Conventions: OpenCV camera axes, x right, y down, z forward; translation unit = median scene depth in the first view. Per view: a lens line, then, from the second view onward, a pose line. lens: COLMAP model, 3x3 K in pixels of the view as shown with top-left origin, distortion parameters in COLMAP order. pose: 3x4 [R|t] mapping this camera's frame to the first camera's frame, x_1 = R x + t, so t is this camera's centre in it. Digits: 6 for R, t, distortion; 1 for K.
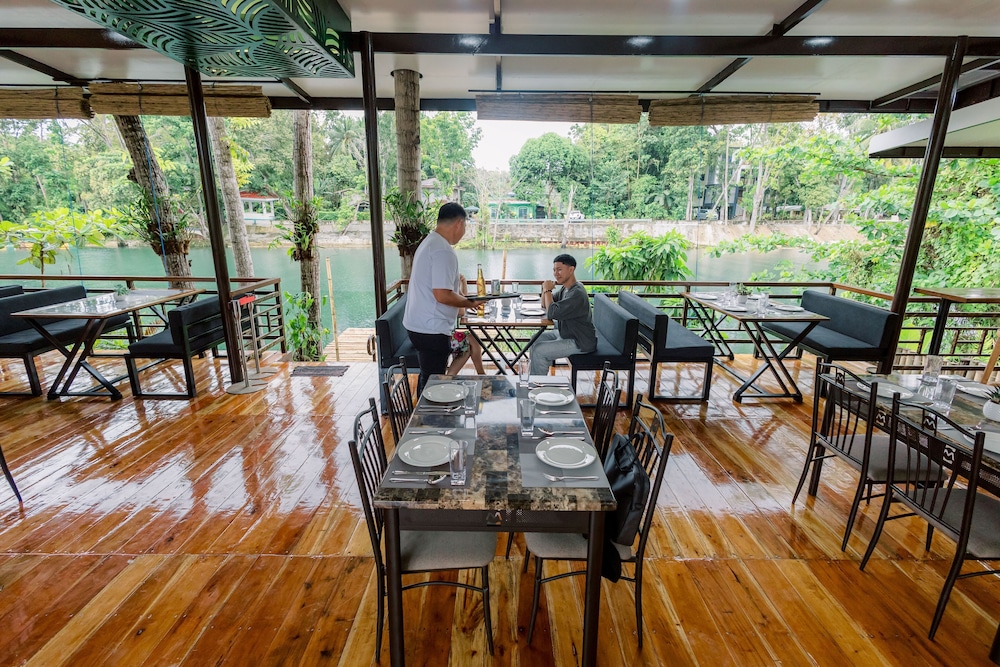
lens RADIAL K [[456.0, 0, 500.3], [0, 456.0, 333.5], [0, 0, 1]] dist [0.016073, -0.001777]
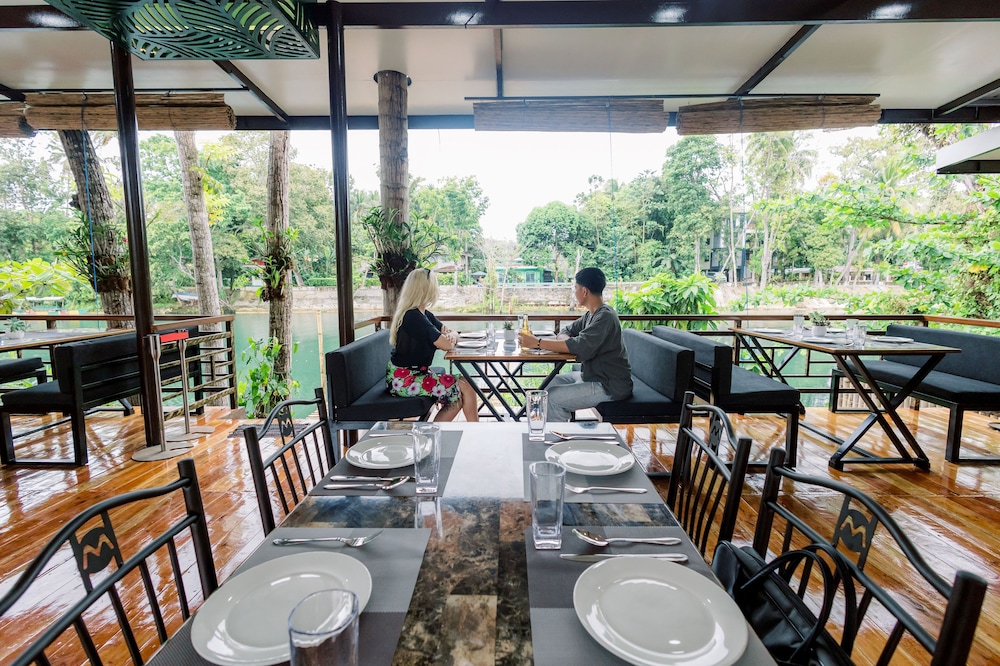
lens RADIAL K [[456.0, 0, 500.6], [0, 456.0, 336.1], [0, 0, 1]] dist [0.016073, -0.001777]
pose [[0.999797, -0.008984, -0.018062, 0.009109], [0.006382, 0.990233, -0.139278, 0.032066], [0.019137, 0.139134, 0.990089, 0.202819]]
